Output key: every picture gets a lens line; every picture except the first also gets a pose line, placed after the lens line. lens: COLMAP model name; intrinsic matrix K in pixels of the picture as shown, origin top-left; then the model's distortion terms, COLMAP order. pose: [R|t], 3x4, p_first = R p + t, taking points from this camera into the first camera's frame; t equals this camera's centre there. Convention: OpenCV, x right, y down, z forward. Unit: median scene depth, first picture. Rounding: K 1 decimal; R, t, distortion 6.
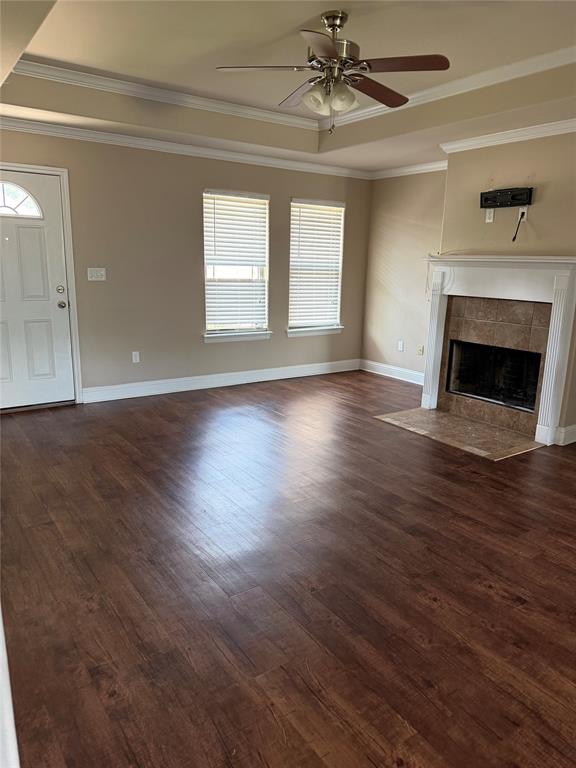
lens RADIAL K [[539.9, 0, 289.8], [0, 539.9, 388.0], [0, 0, 1]] dist [0.050951, -0.075161]
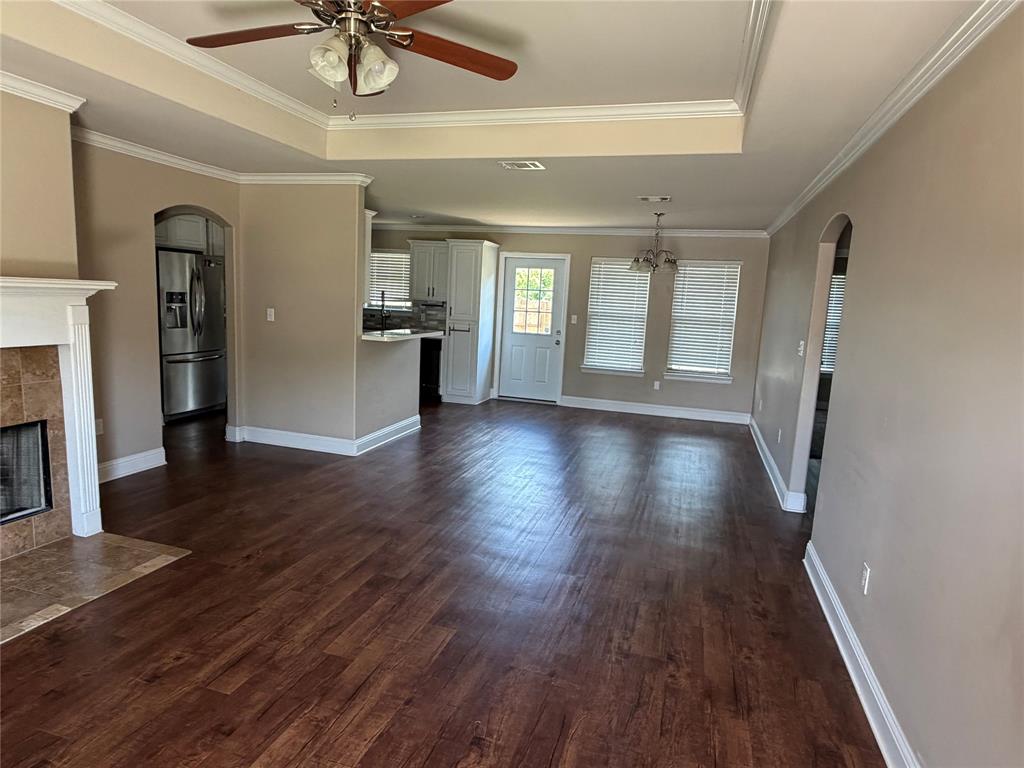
lens RADIAL K [[615.9, 0, 512.0], [0, 615.9, 384.0], [0, 0, 1]] dist [0.006074, 0.001049]
pose [[-0.614435, -0.164837, 0.771556, -0.652653], [0.118756, 0.947467, 0.296992, -0.362975], [-0.779979, 0.274109, -0.562581, 1.338365]]
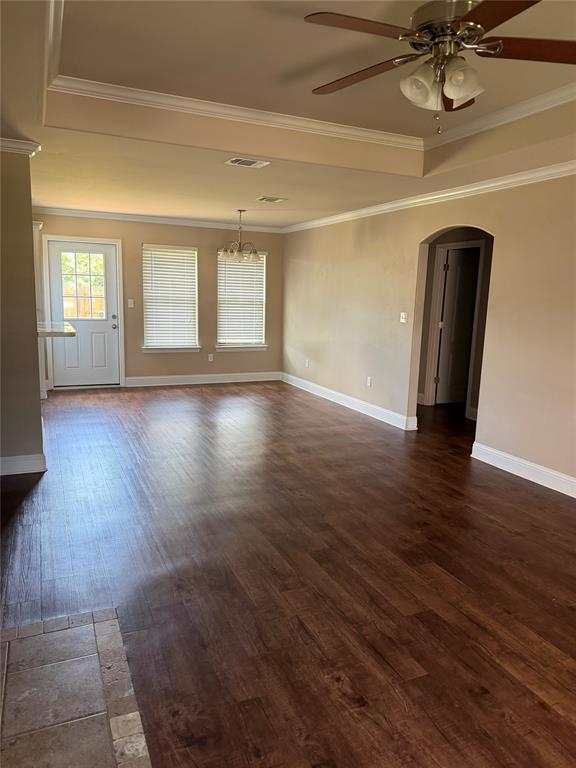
lens RADIAL K [[539.9, 0, 289.8], [0, 539.9, 388.0], [0, 0, 1]] dist [0.050951, -0.075161]
pose [[-0.983703, -0.084587, 0.158662, 0.147953], [-0.014919, 0.917784, 0.396799, -0.441917], [-0.179181, 0.387965, -0.904089, 1.803367]]
